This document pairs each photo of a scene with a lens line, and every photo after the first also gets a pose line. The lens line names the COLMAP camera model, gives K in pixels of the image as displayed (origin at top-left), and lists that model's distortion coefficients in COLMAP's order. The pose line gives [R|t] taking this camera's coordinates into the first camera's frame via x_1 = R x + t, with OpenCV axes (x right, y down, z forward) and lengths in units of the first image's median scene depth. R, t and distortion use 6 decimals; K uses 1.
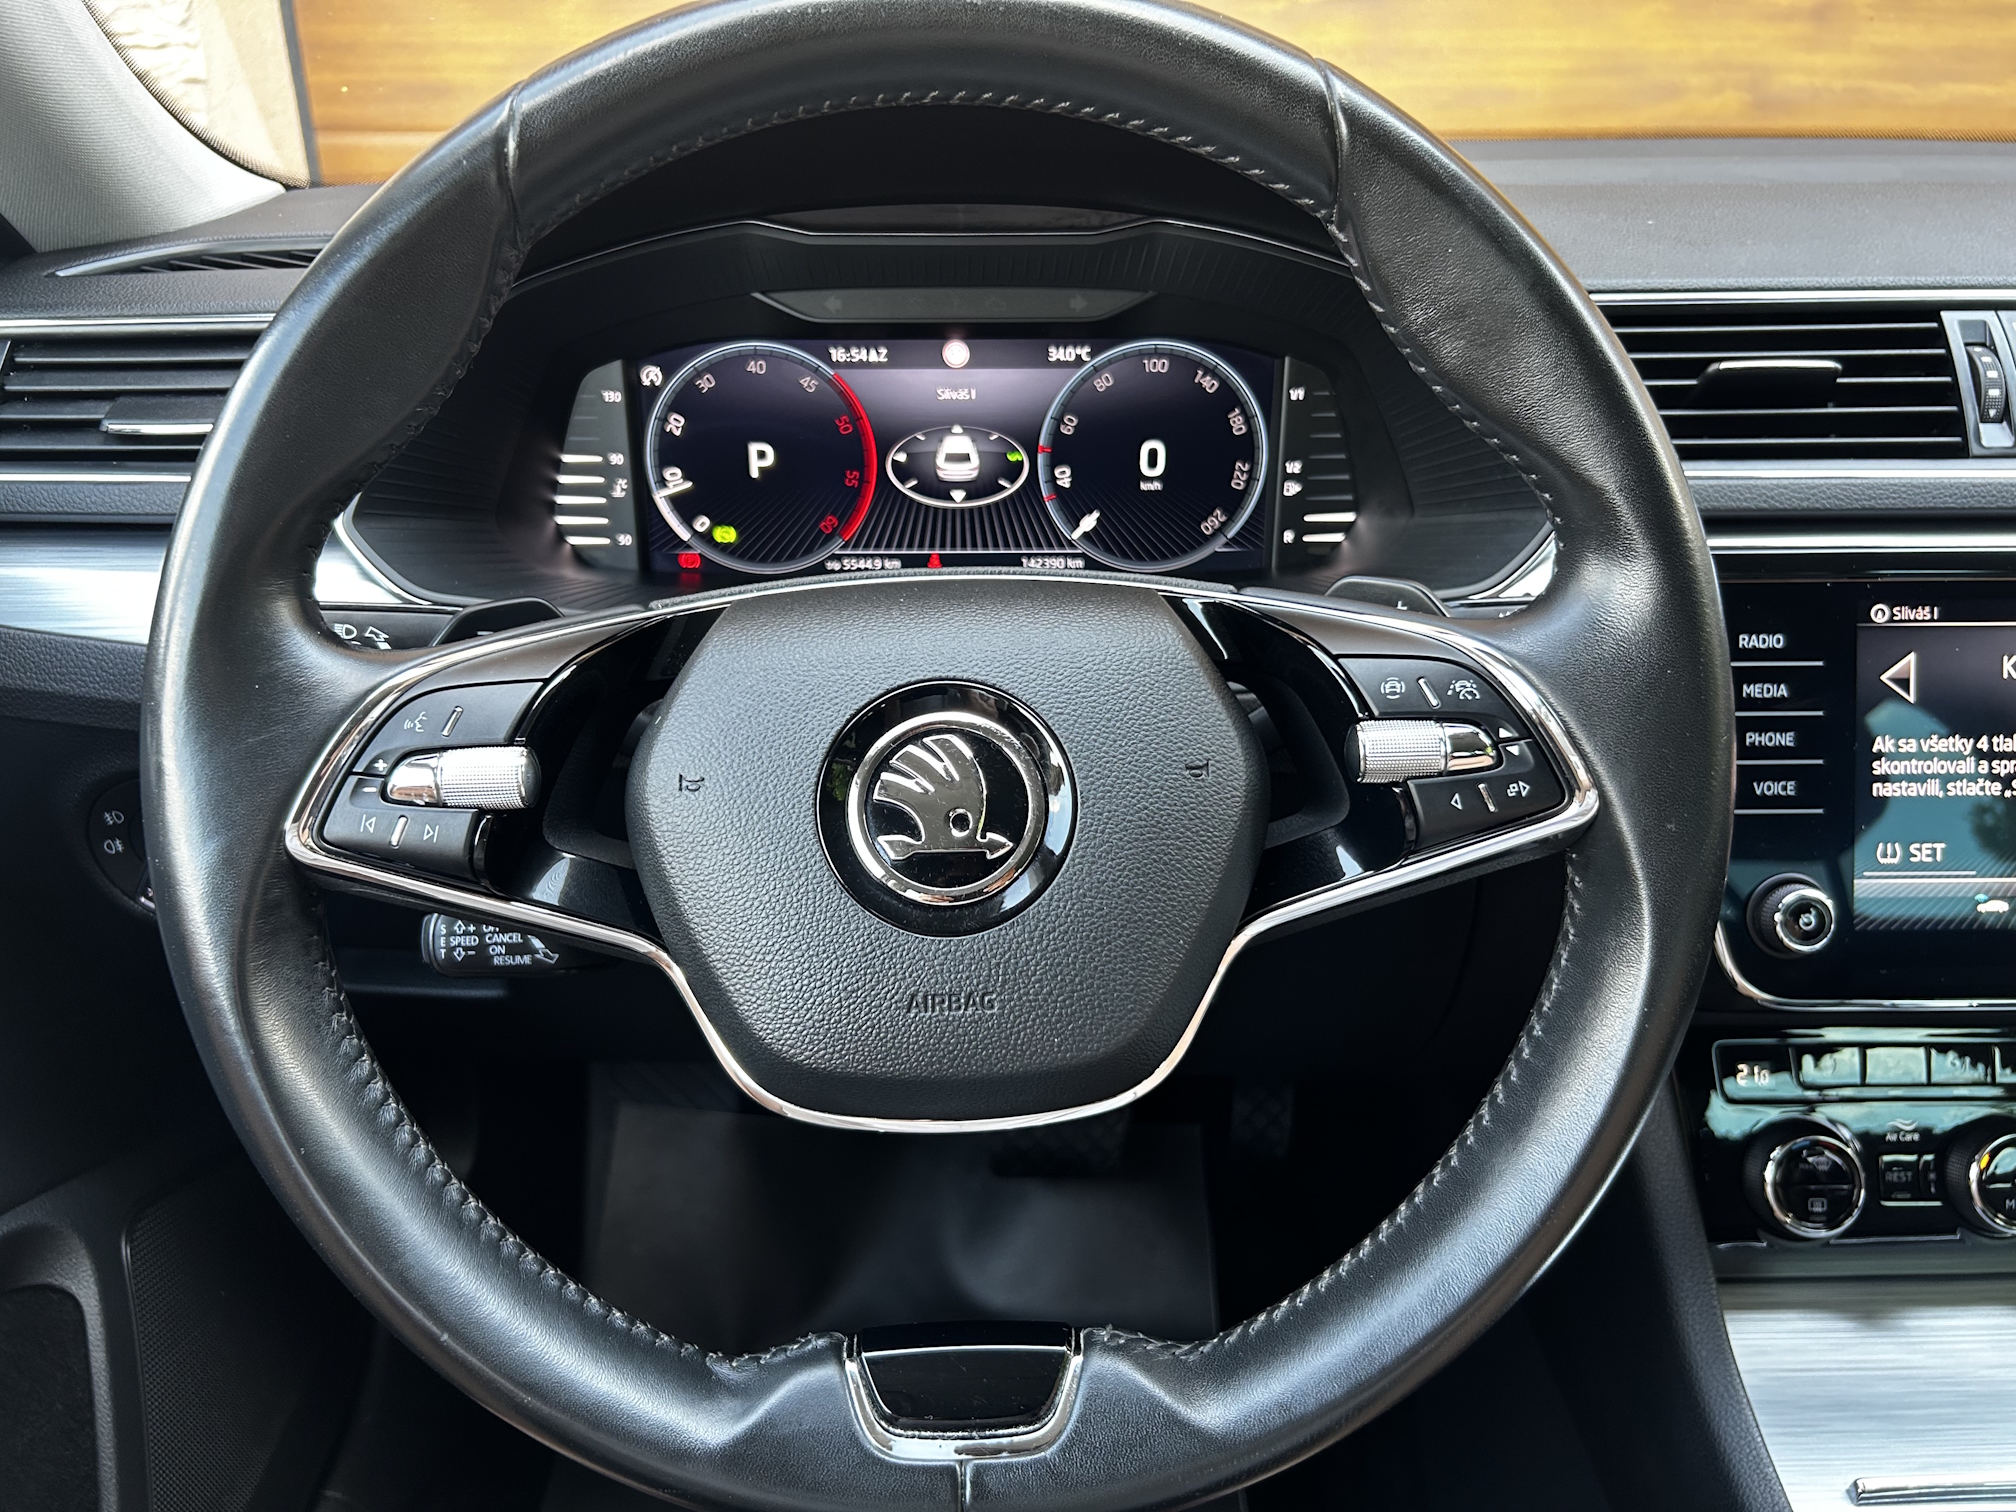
lens RADIAL K [[1552.6, 0, 1011.0], [0, 1552.6, 756.8], [0, 0, 1]] dist [0.029706, -0.039178]
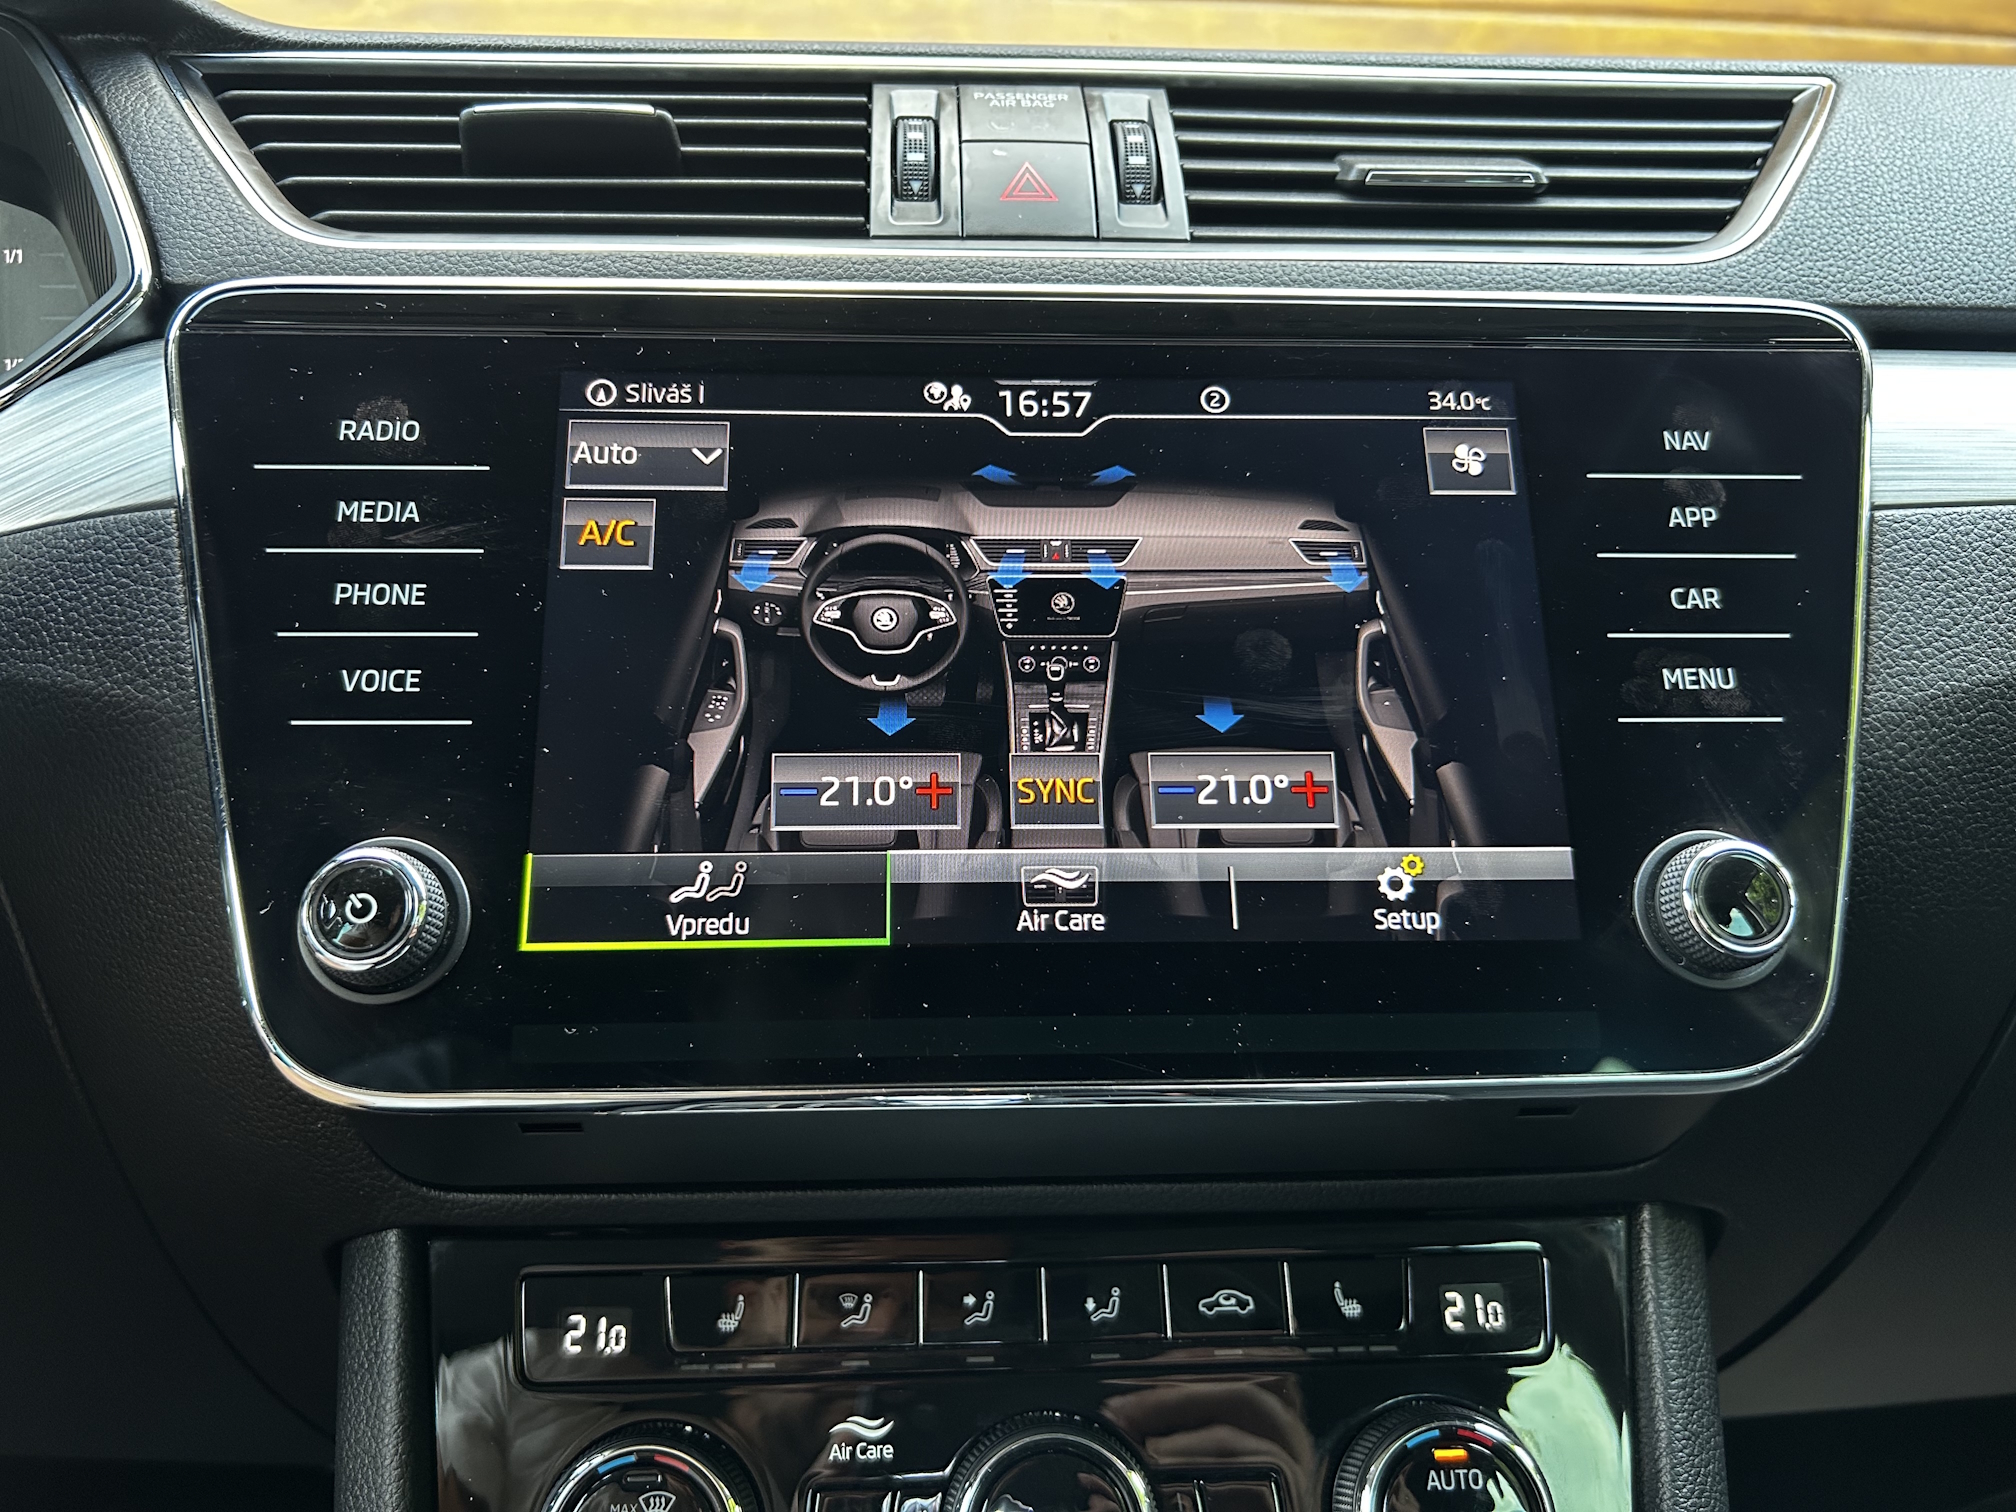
lens RADIAL K [[1552.6, 0, 996.3], [0, 1552.6, 750.6], [0, 0, 1]] dist [0.029706, -0.039178]
pose [[0.998674, 0.000479, 0.051487, 0.666211], [0.015384, 0.951503, -0.307255, 0.206985], [-0.049138, 0.307640, 0.950233, 0.491106]]
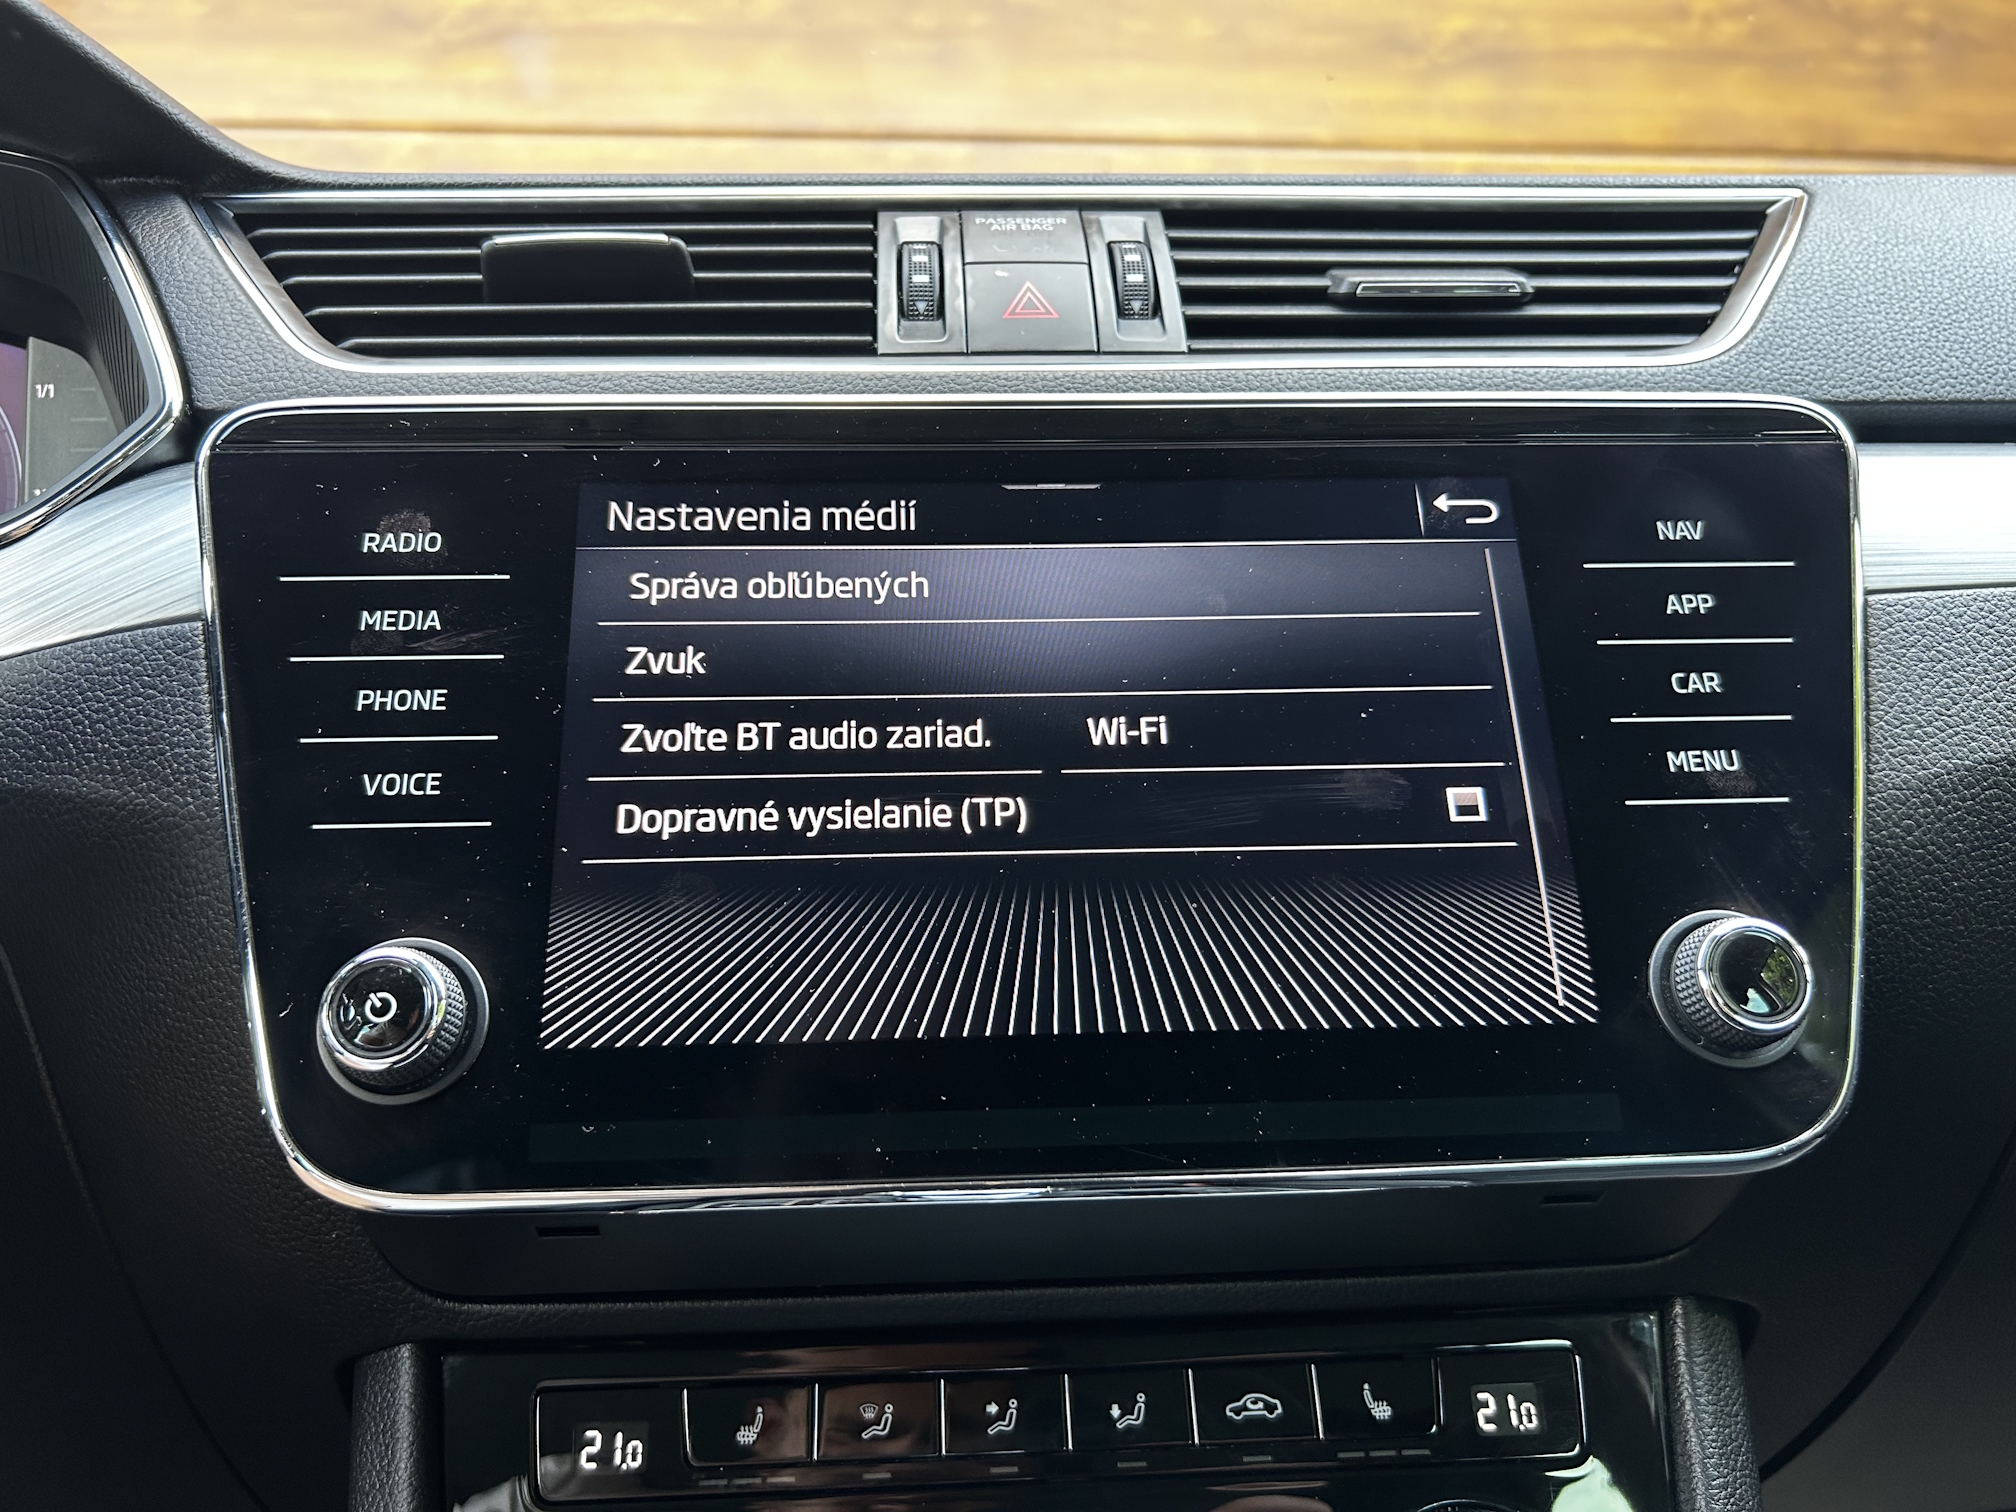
lens RADIAL K [[1552.6, 0, 999.0], [0, 1552.6, 766.1], [0, 0, 1]] dist [0.029706, -0.039178]
pose [[0.998731, -0.013574, 0.048504, 0.664201], [0.030858, 0.926007, -0.376242, 0.220881], [-0.039808, 0.377261, 0.925251, 0.490039]]
